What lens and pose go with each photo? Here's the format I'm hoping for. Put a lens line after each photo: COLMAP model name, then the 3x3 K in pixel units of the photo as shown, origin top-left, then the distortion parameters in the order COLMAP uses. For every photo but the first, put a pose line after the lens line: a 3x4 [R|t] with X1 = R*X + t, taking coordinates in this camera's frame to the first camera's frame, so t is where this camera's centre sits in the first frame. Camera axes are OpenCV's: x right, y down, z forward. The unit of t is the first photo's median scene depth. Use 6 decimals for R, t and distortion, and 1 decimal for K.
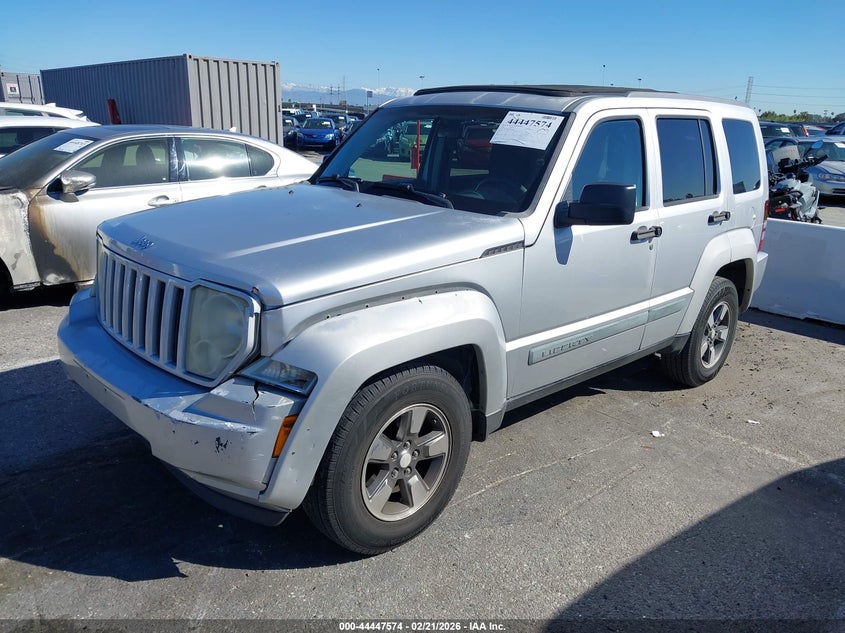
lens RADIAL K [[655.0, 0, 422.5], [0, 655.0, 316.5], [0, 0, 1]] dist [-0.008967, -0.009951]
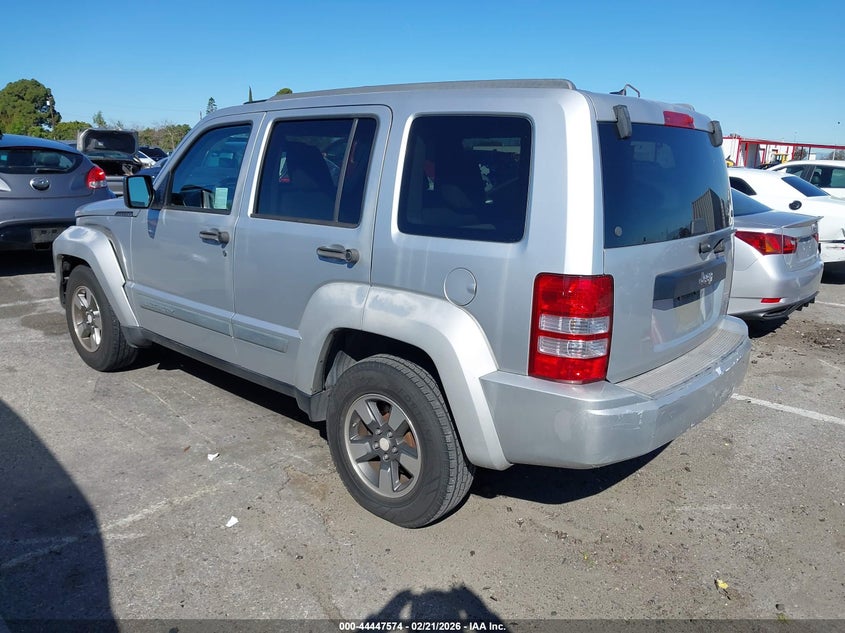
lens RADIAL K [[655.0, 0, 422.5], [0, 655.0, 316.5], [0, 0, 1]] dist [-0.008967, -0.009951]
pose [[0.123402, 0.225306, -0.966442, 1.361030], [-0.295170, 0.938140, 0.181019, -0.284583], [0.947442, 0.262926, 0.182272, 1.152607]]
